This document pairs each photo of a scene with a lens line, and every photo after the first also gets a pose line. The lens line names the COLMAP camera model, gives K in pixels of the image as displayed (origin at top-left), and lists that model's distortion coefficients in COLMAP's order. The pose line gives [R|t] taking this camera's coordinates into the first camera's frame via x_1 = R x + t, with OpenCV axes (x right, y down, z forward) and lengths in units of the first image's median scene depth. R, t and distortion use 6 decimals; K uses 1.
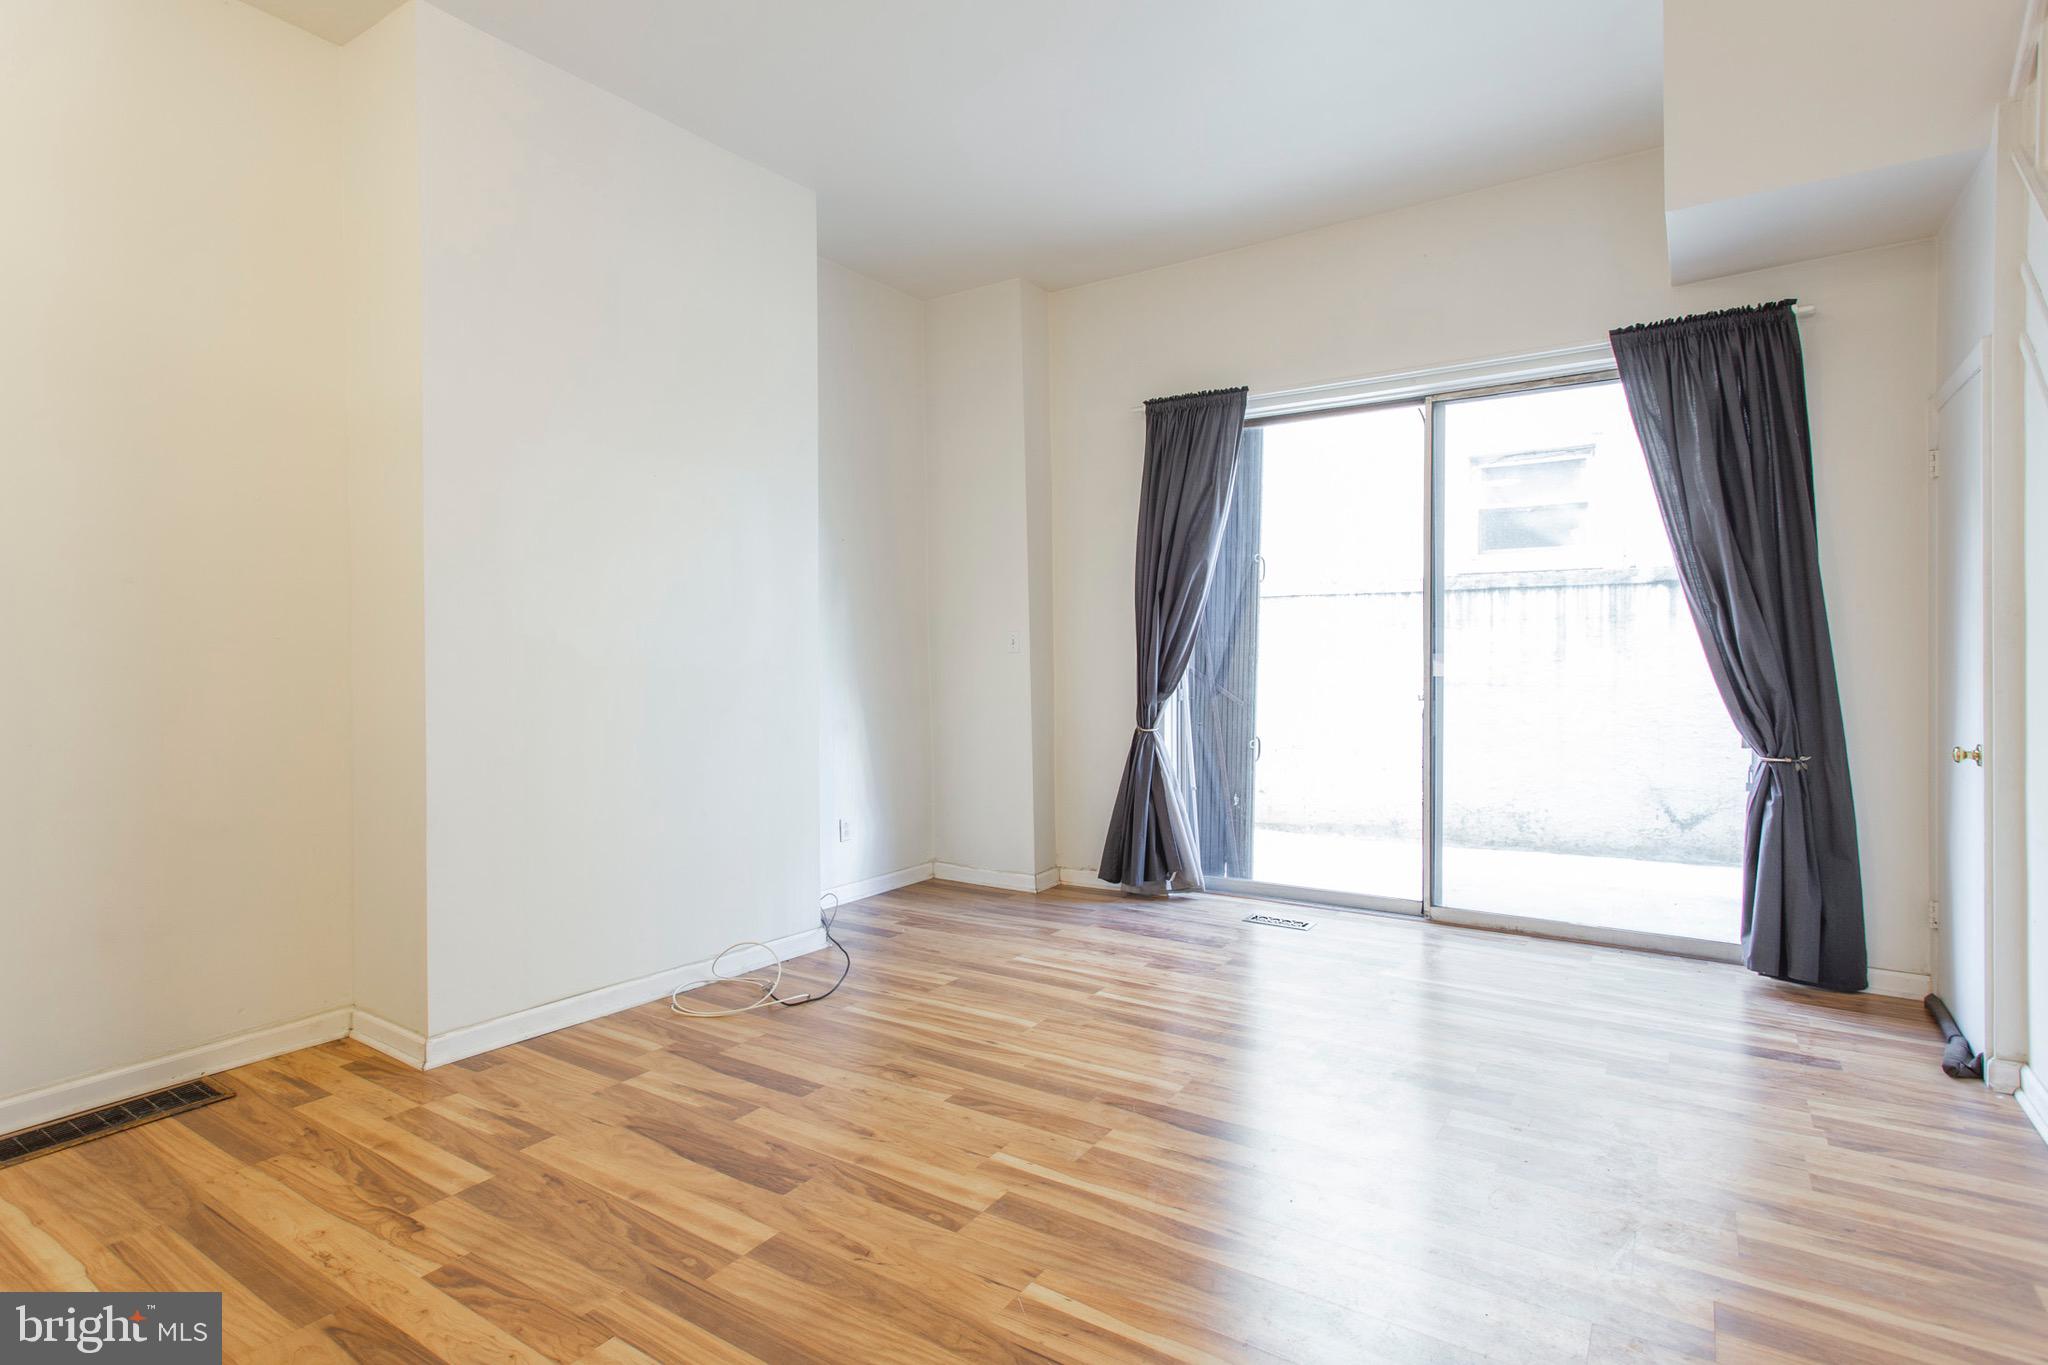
lens RADIAL K [[1000.8, 0, 1008.5], [0, 1000.8, 660.1], [0, 0, 1]] dist [0.004718, 0.000073]
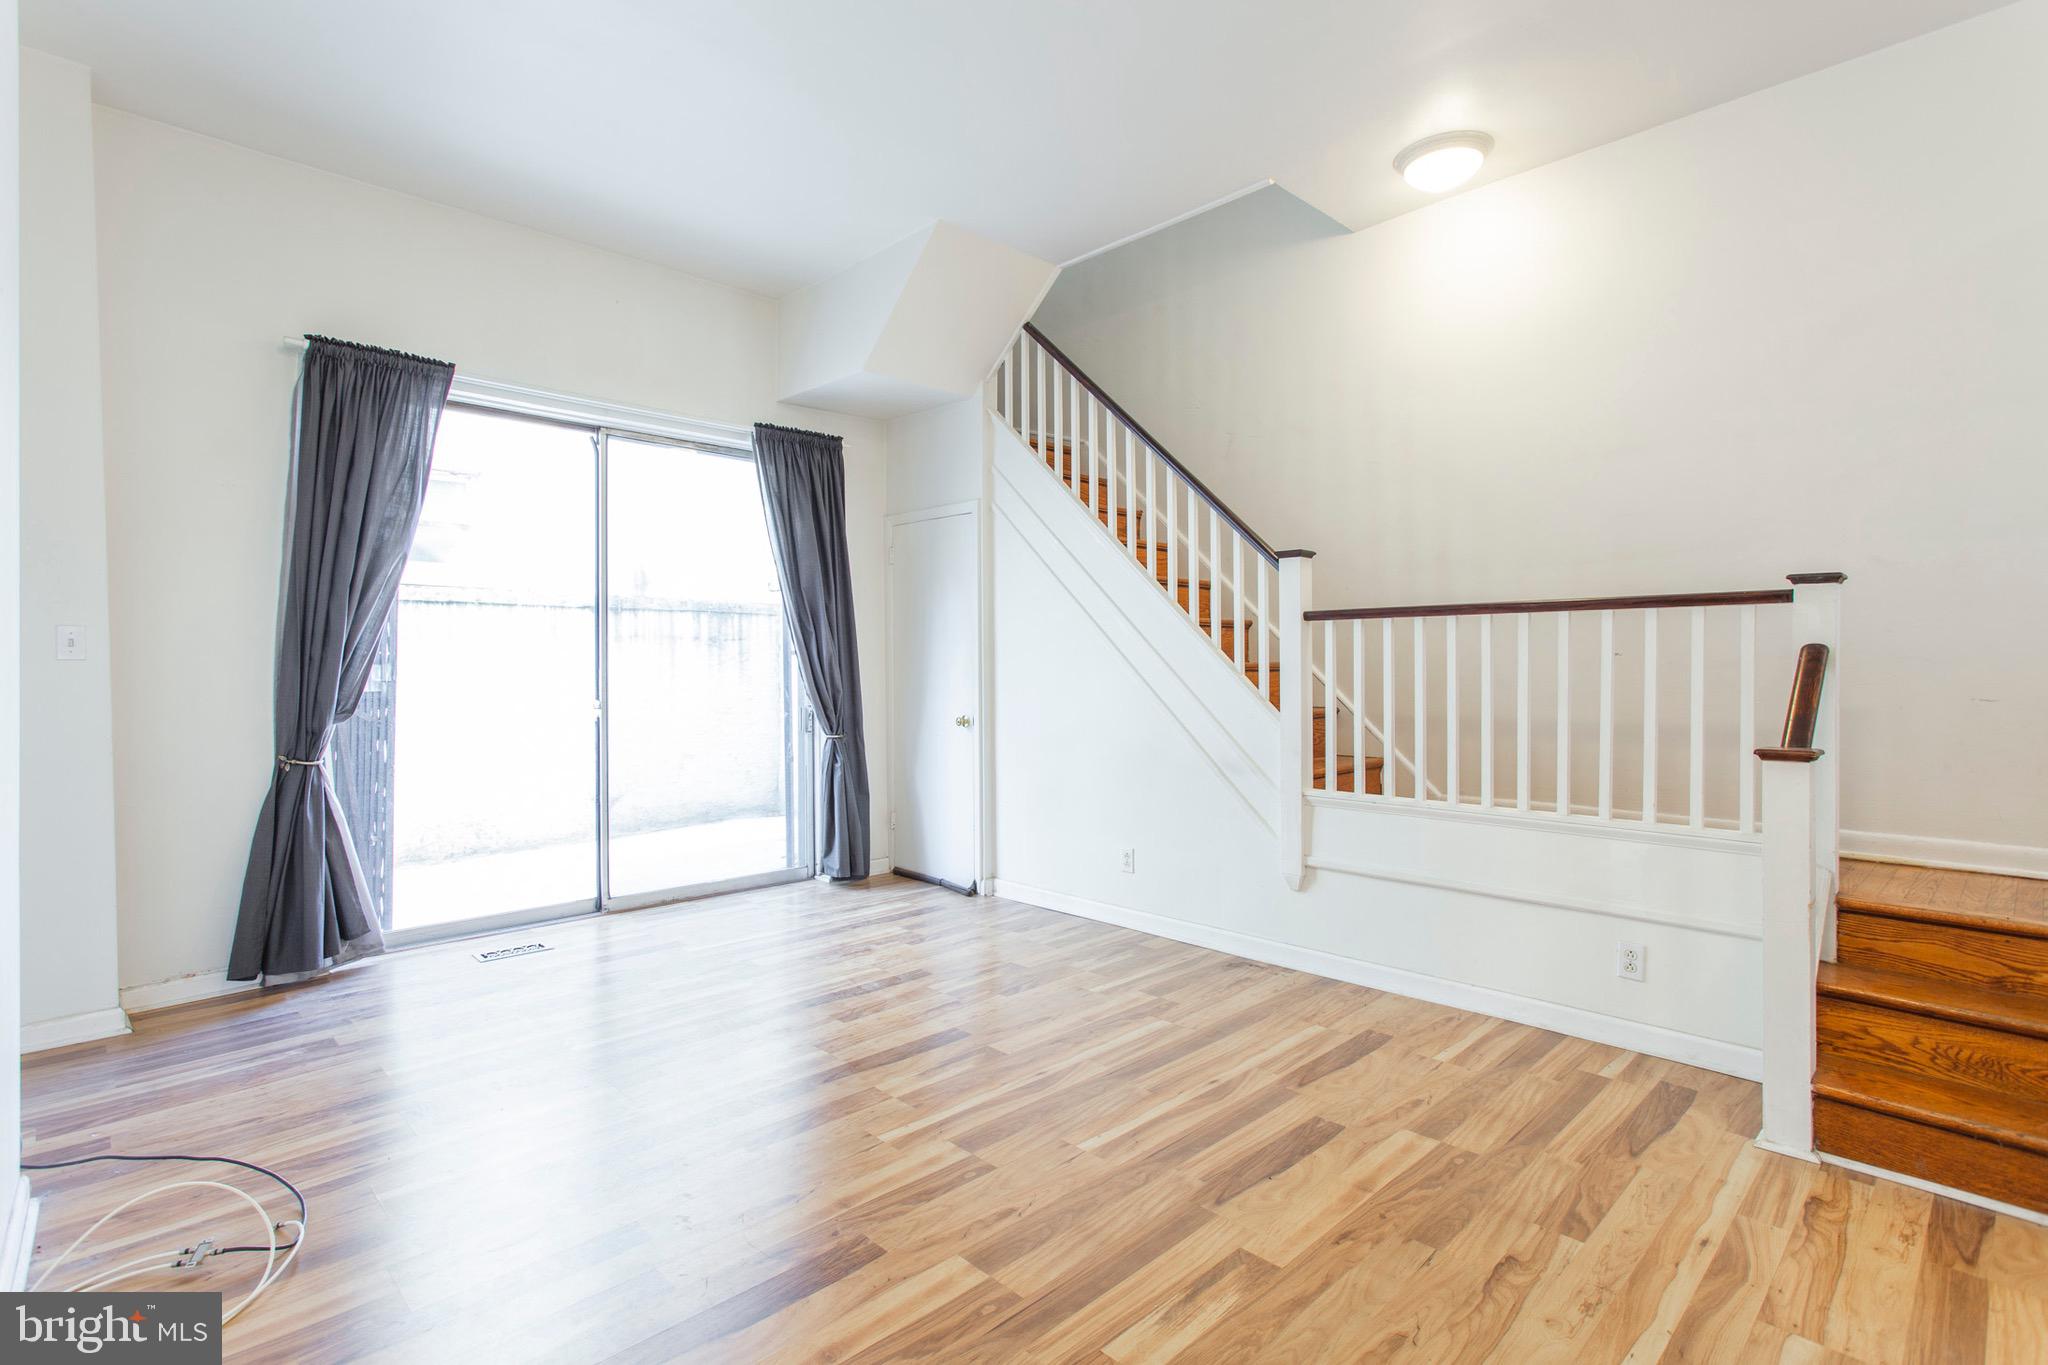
lens RADIAL K [[1000.8, 0, 1008.5], [0, 1000.8, 660.1], [0, 0, 1]] dist [0.004718, 0.000073]
pose [[0.219744, 0.011203, 0.975493, -0.592524], [0.005316, 0.999905, -0.012681, 0.004107], [-0.975543, 0.007973, 0.219663, 0.372138]]
